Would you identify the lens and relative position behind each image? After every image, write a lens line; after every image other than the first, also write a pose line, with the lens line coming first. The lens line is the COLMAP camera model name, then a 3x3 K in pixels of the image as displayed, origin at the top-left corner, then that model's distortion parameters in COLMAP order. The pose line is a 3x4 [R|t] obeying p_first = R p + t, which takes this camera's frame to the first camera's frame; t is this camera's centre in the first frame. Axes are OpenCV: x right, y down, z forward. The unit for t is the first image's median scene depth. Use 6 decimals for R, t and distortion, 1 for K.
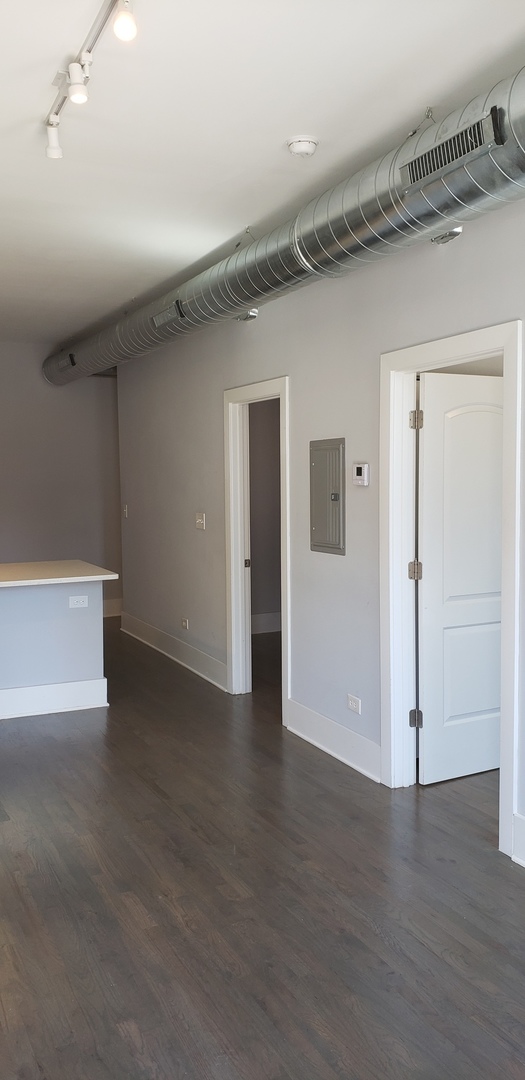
lens RADIAL K [[829.7, 0, 267.5], [0, 829.7, 544.0], [0, 0, 1]] dist [0.030296, -0.049770]
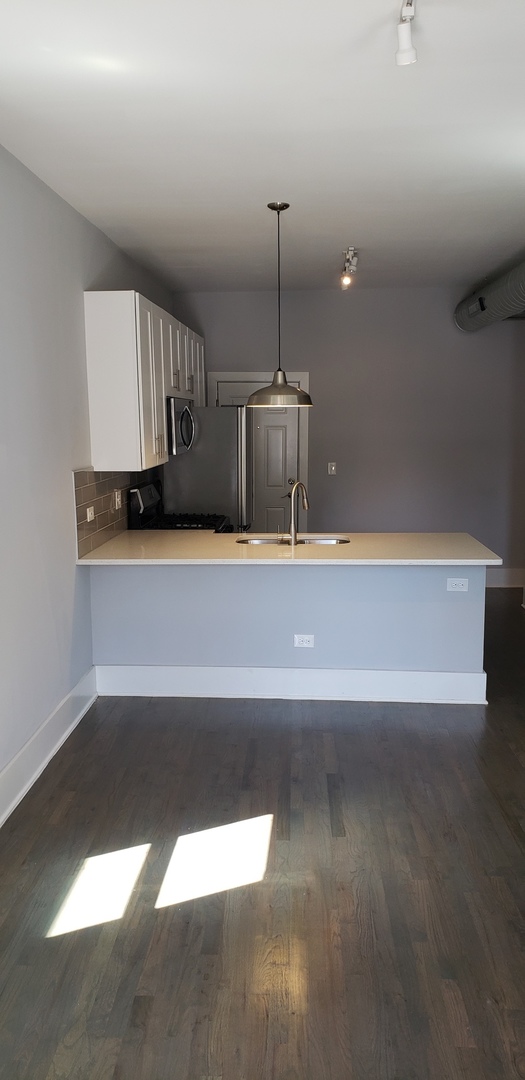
lens RADIAL K [[829.7, 0, 270.2], [0, 829.7, 535.1], [0, 0, 1]] dist [0.030296, -0.049770]
pose [[0.871820, 0.071550, -0.484573, 0.036506], [-0.040701, 0.996435, 0.073902, -0.060357], [0.488133, -0.044707, 0.871623, 0.190236]]
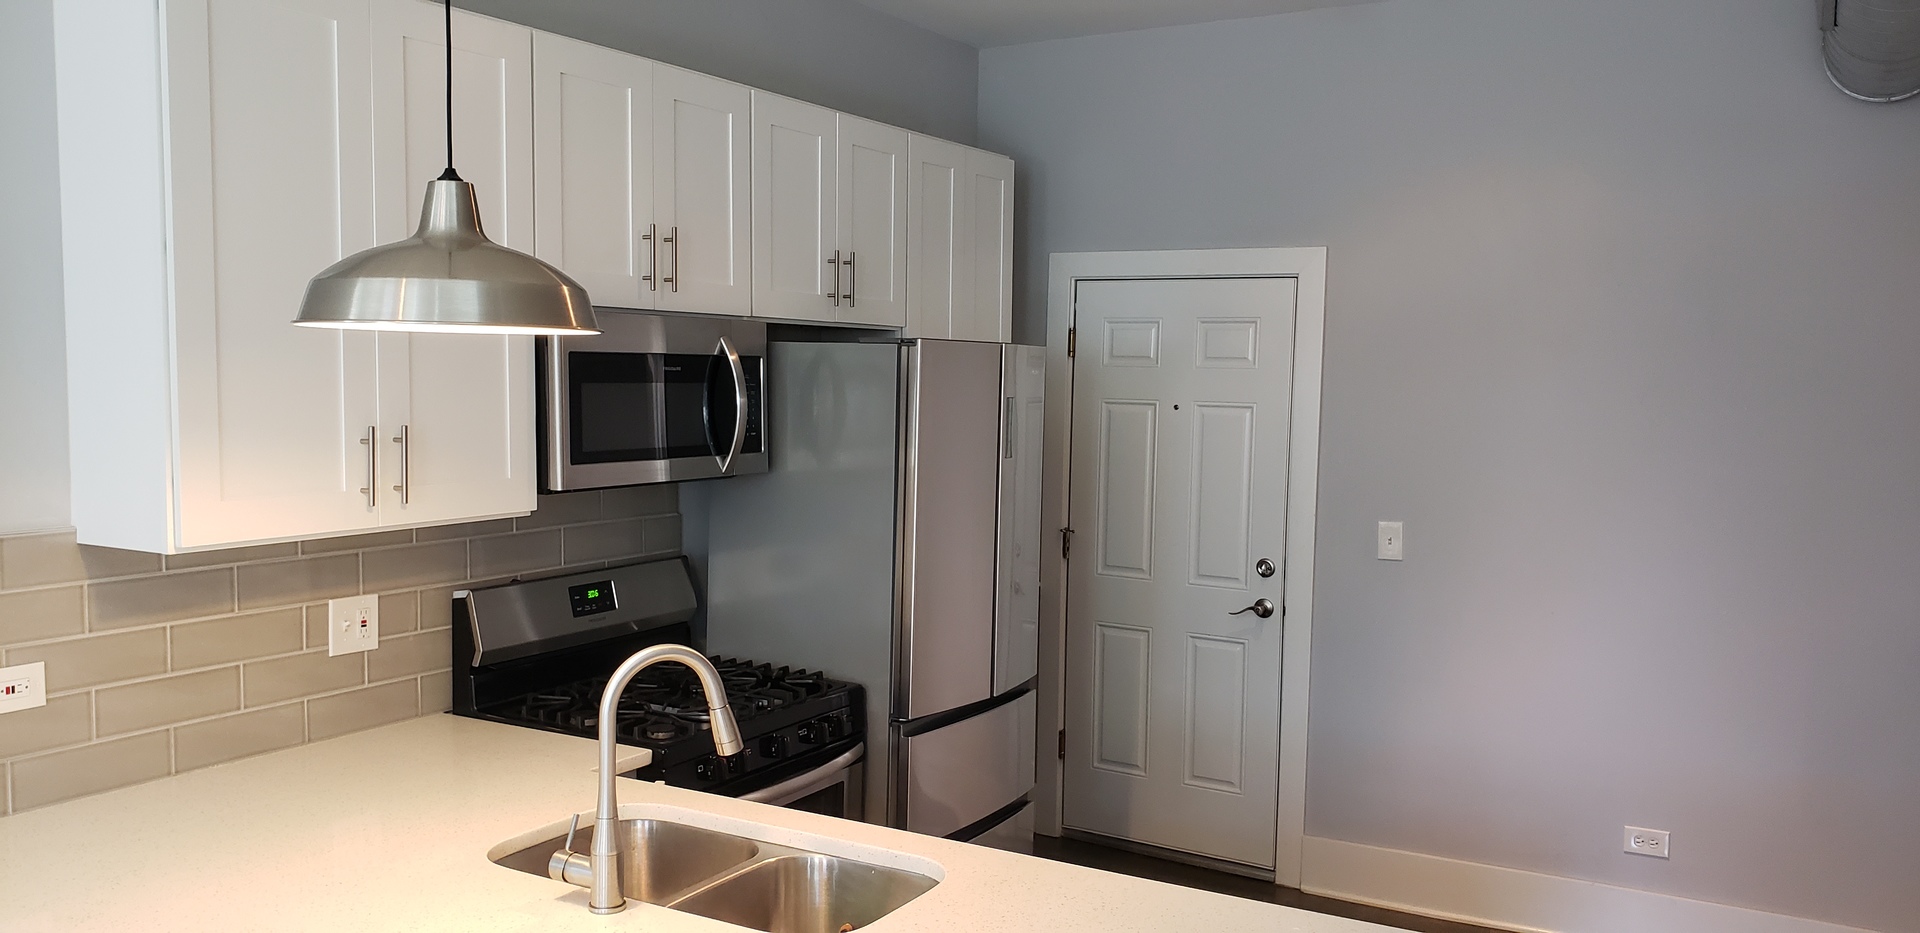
lens RADIAL K [[1475.0, 0, 965.5], [0, 1475.0, 457.1], [0, 0, 1]] dist [0.030296, -0.049770]
pose [[0.553869, 0.065406, -0.830031, -0.037656], [-0.086619, 0.996027, 0.020686, -0.145264], [0.828086, 0.060439, 0.557334, 1.167914]]
